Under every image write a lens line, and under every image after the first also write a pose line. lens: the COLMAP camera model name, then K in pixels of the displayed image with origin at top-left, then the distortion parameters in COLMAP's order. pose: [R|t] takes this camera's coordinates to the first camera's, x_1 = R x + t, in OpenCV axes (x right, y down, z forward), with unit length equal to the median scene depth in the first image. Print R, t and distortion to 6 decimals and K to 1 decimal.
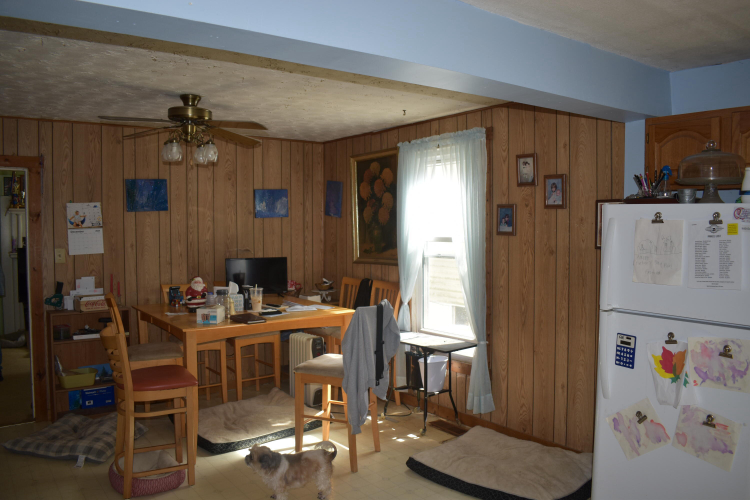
lens RADIAL K [[592.8, 0, 374.5], [0, 592.8, 246.1], [0, 0, 1]] dist [-0.087868, 0.026890]
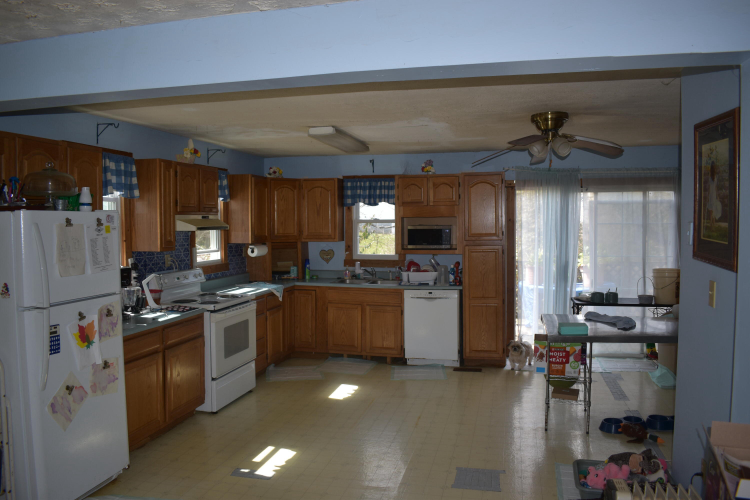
lens RADIAL K [[592.8, 0, 374.5], [0, 592.8, 249.8], [0, 0, 1]] dist [-0.087868, 0.026890]
pose [[-0.640220, -0.030675, 0.767579, -0.887658], [0.049889, 0.995433, 0.081391, -0.058886], [-0.766570, 0.090402, -0.635766, 1.308527]]
